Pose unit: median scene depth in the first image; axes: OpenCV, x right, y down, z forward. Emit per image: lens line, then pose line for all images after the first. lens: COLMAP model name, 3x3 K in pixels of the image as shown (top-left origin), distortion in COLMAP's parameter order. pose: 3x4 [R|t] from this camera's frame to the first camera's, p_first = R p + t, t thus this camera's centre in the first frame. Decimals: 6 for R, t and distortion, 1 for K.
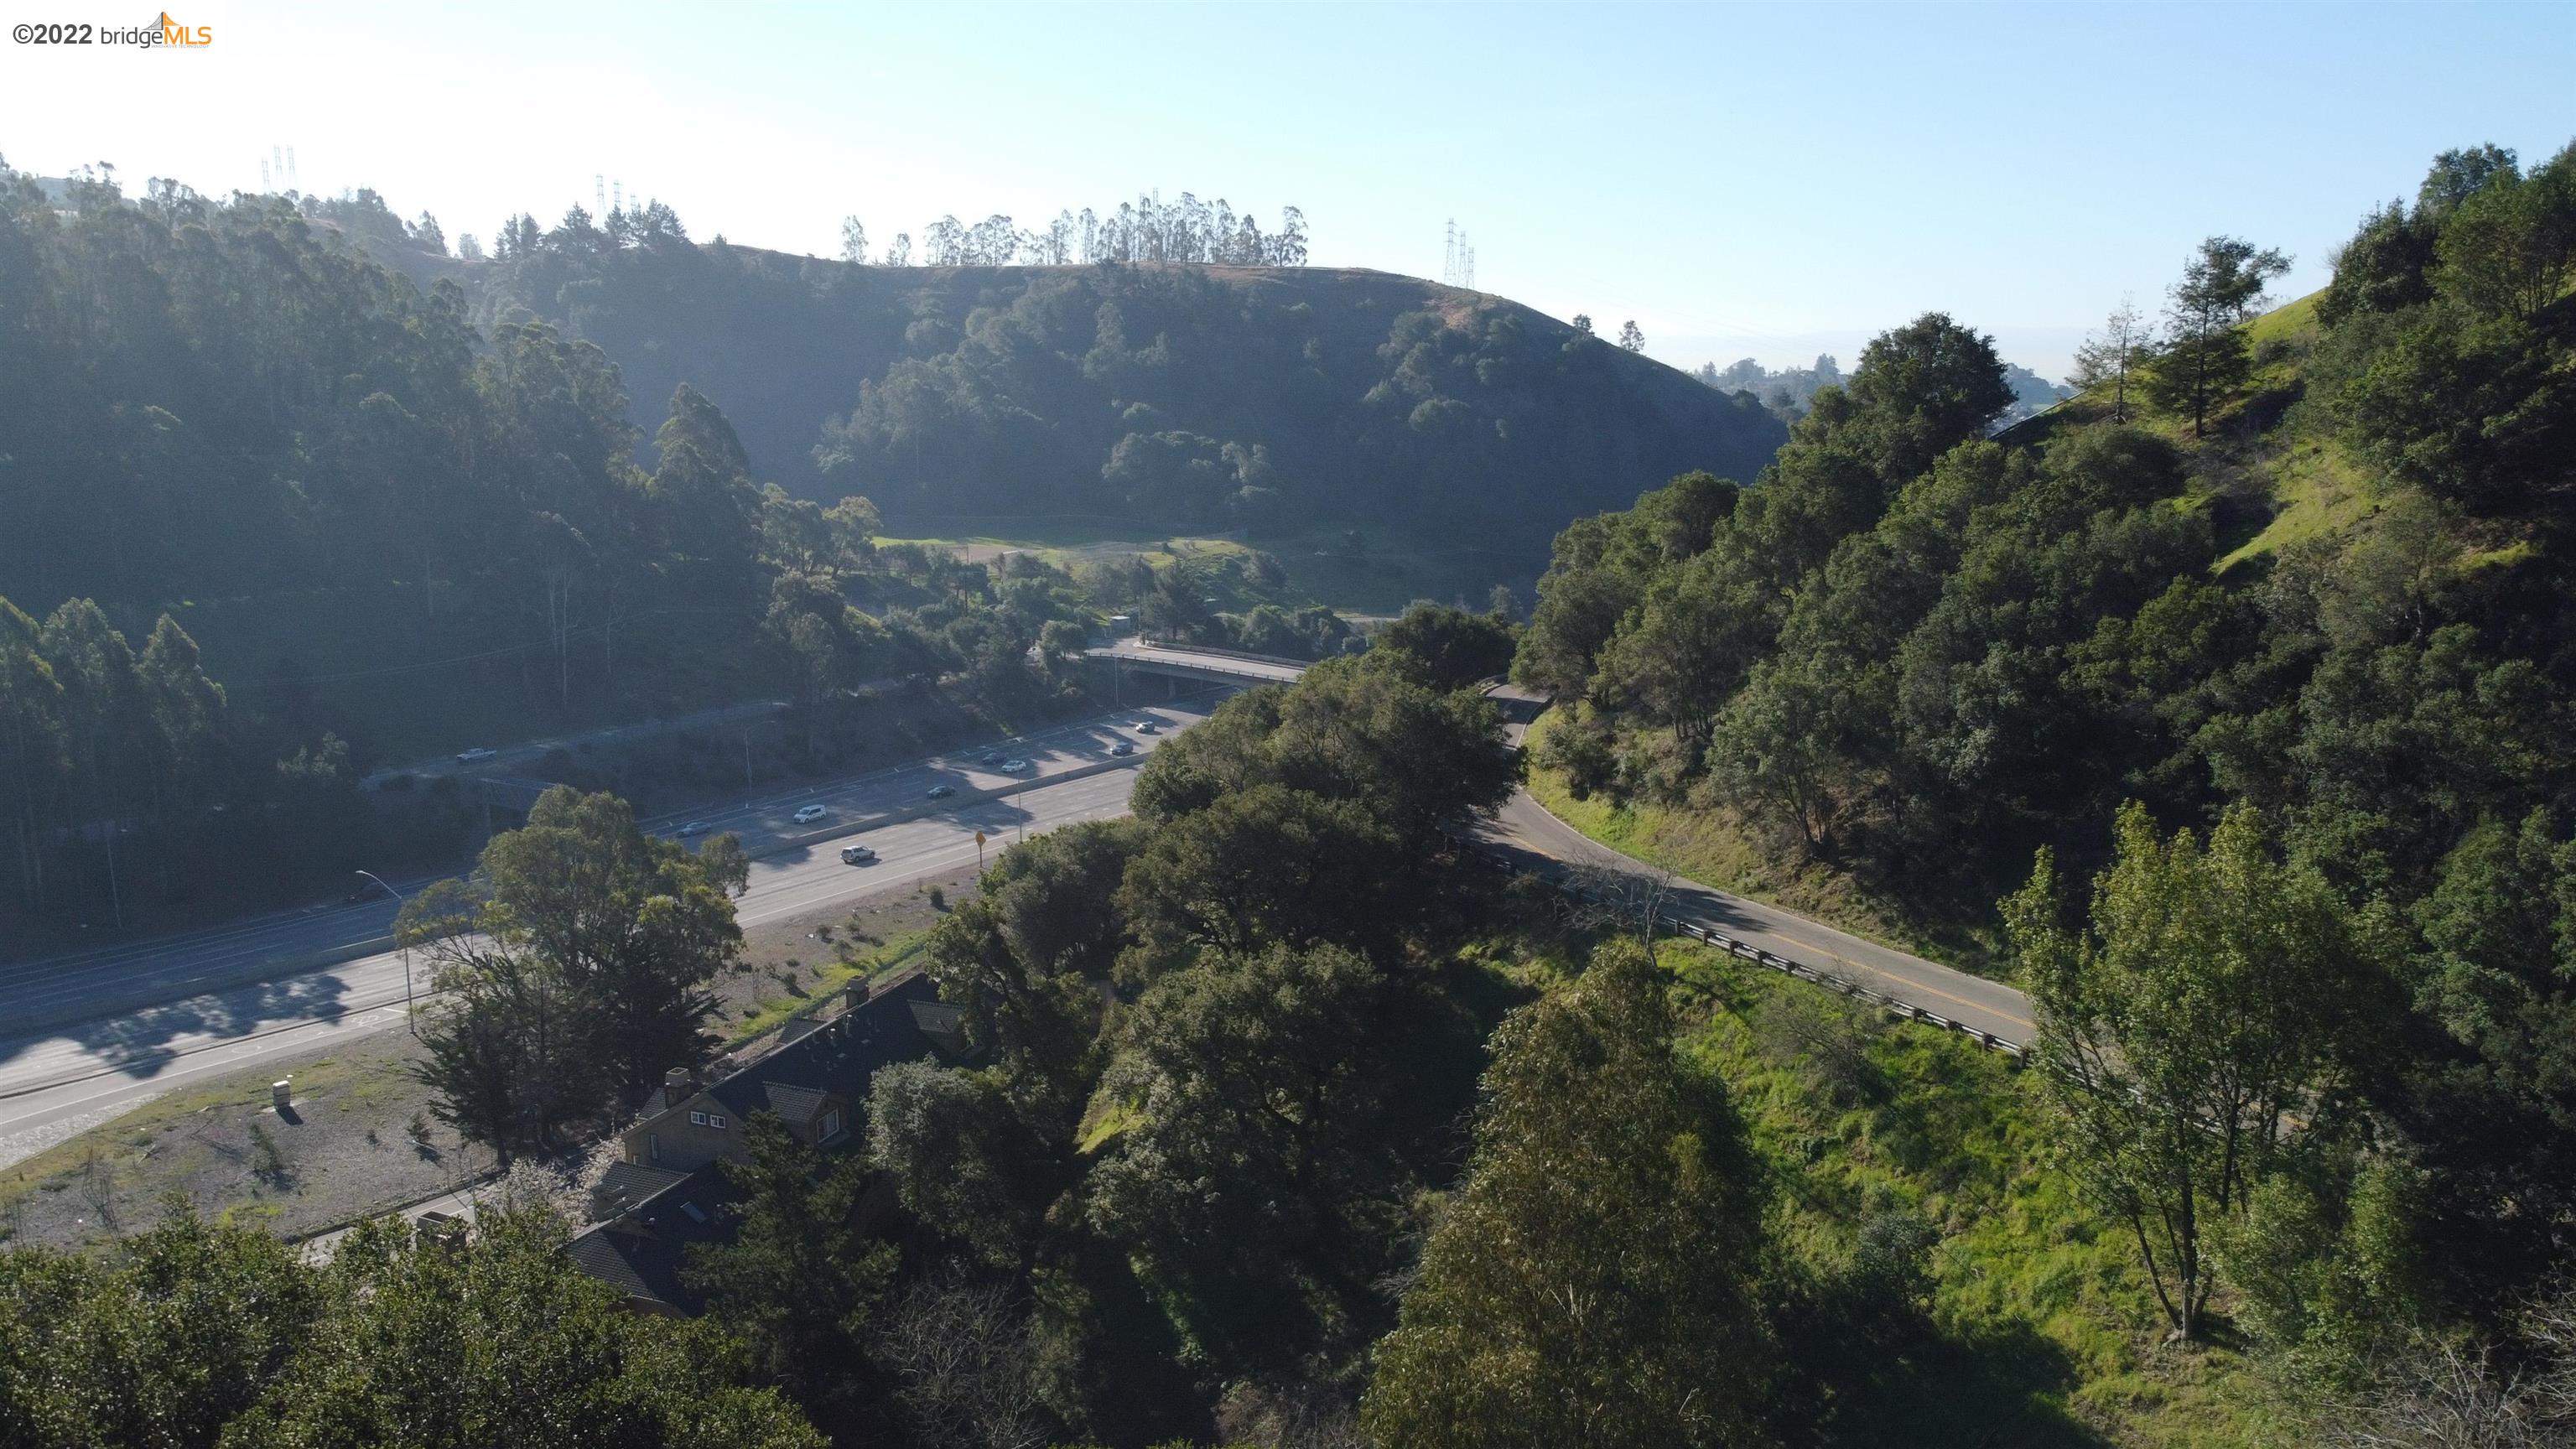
lens RADIAL K [[1945.9, 0, 1286.5], [0, 1945.9, 825.4], [0, 0, 1]] dist [0.002955, -0.011509]
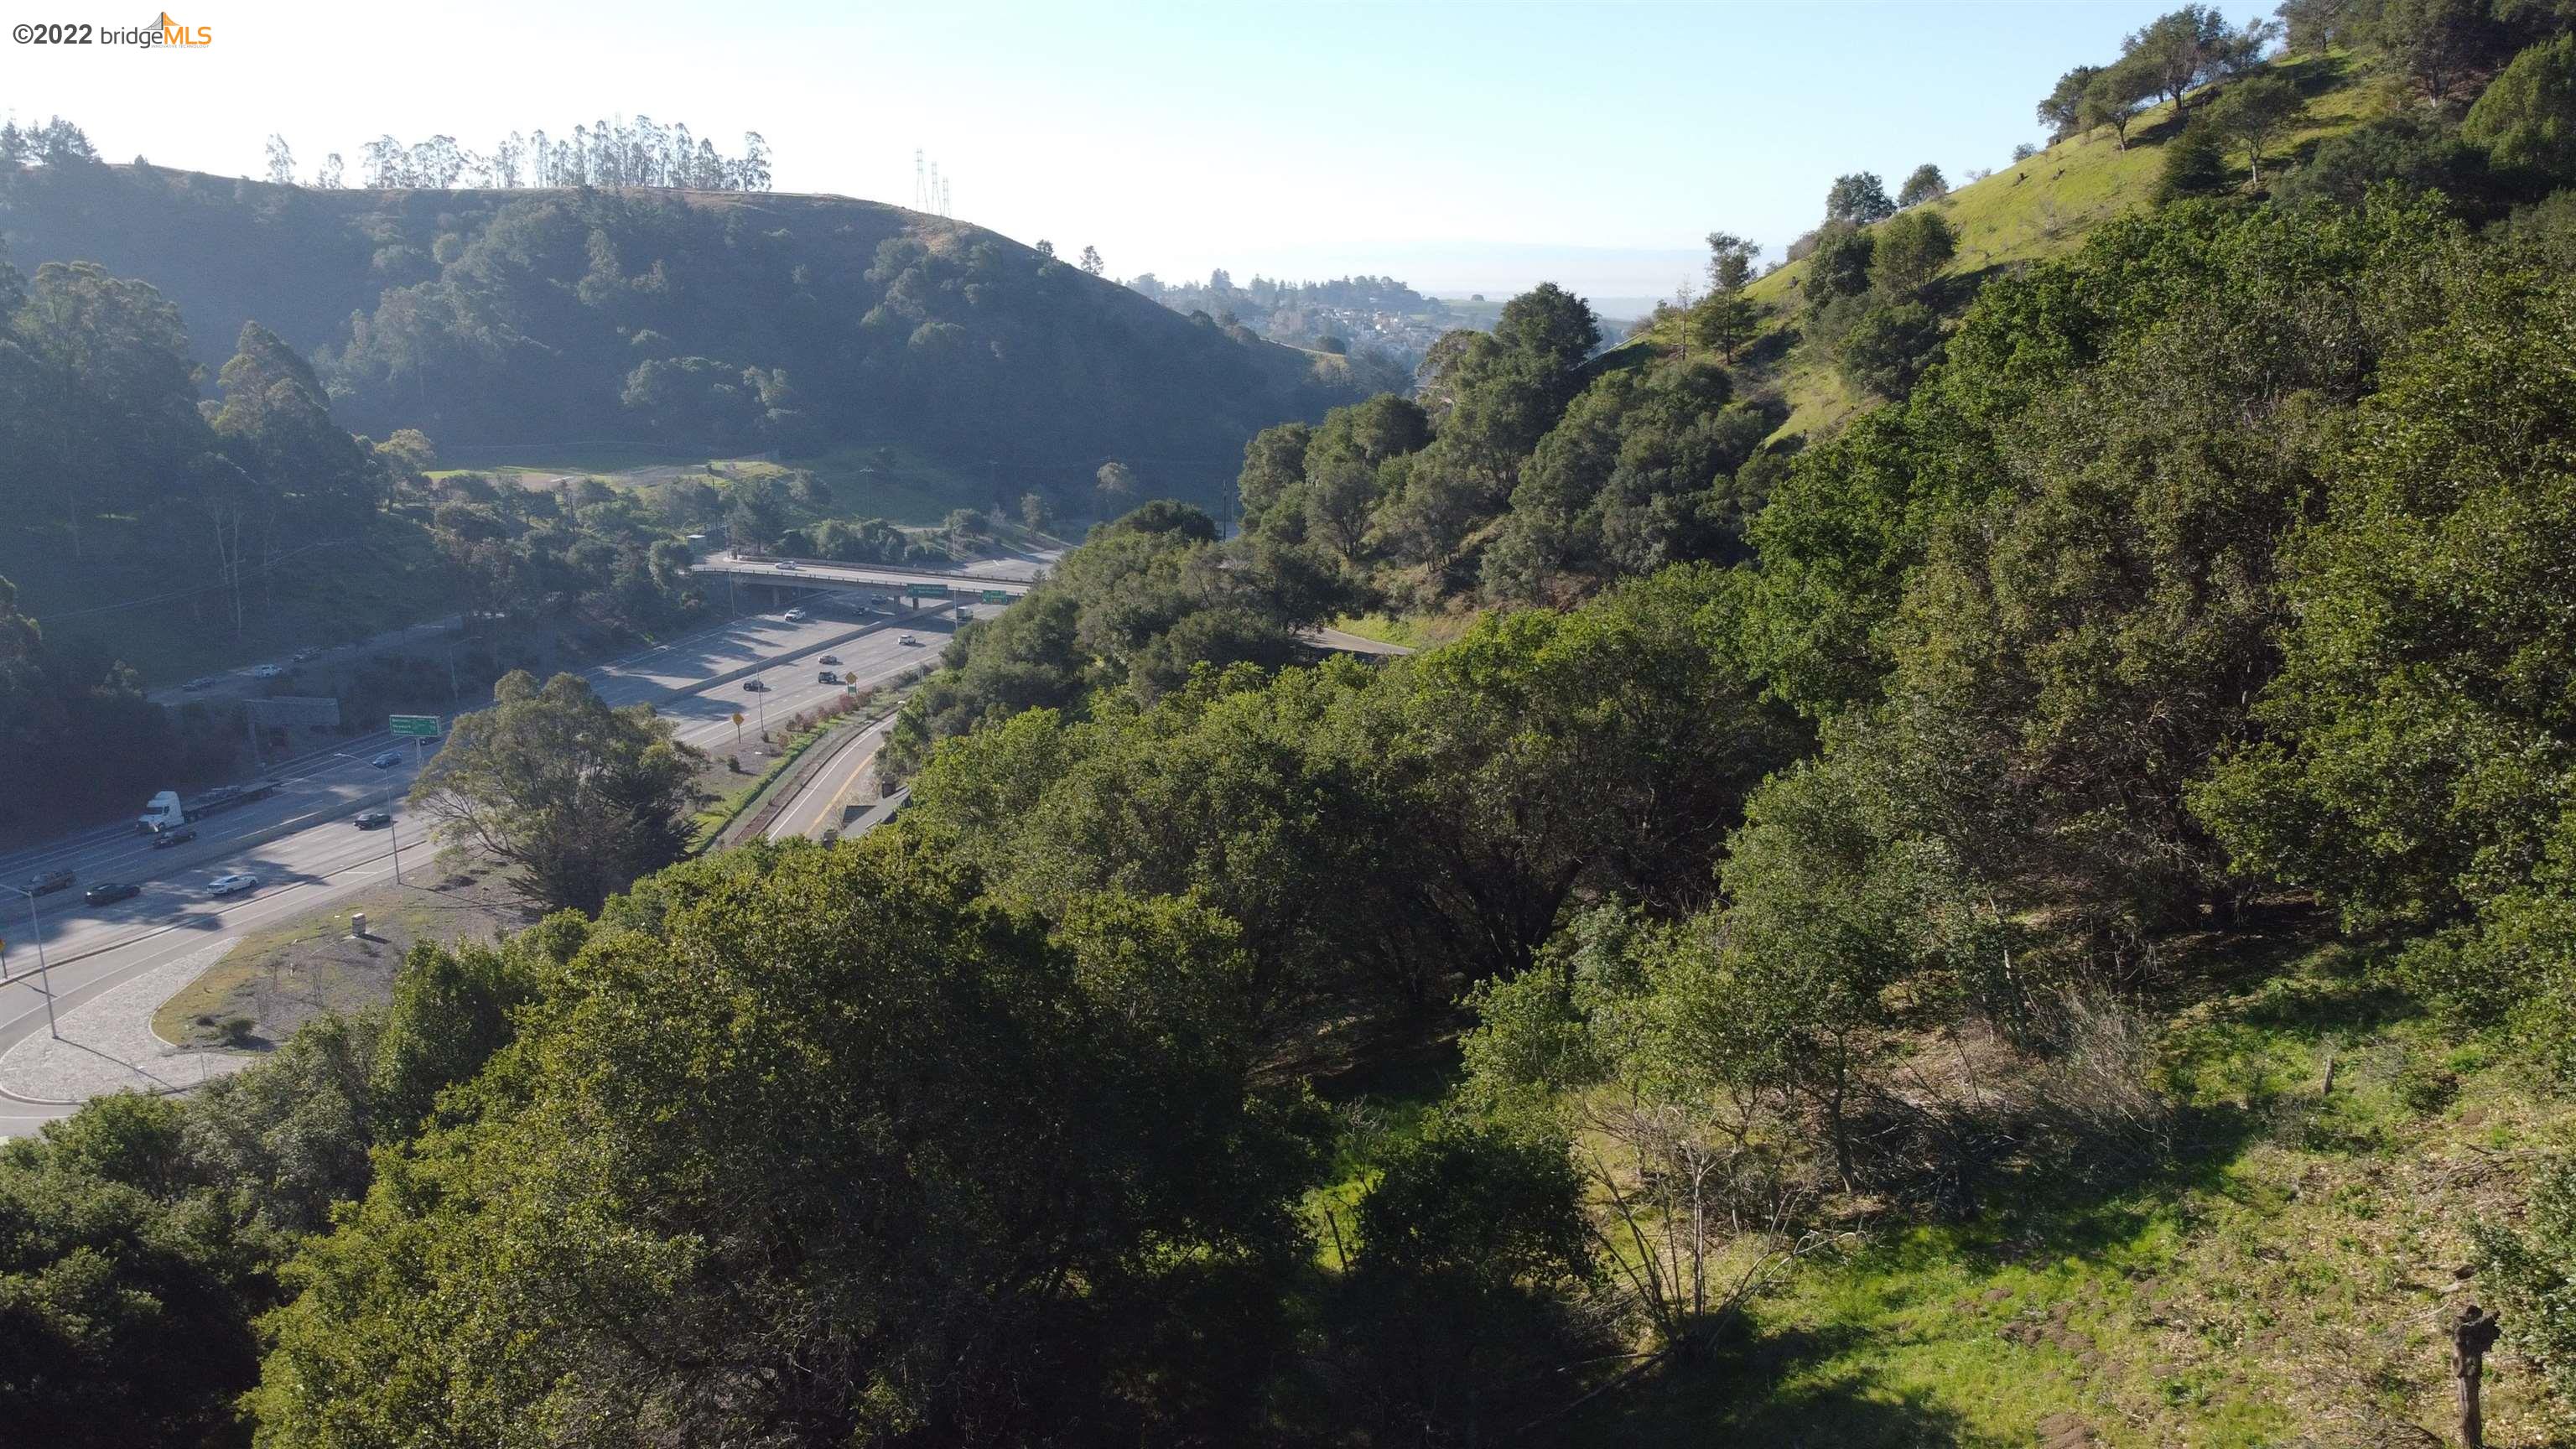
lens RADIAL K [[1945.9, 0, 1286.5], [0, 1945.9, 825.4], [0, 0, 1]] dist [0.002955, -0.011509]
pose [[0.952861, -0.086937, 0.290684, -0.087804], [0.074433, 0.995773, 0.053821, 0.015075], [-0.294134, -0.029647, 0.955304, -0.101409]]
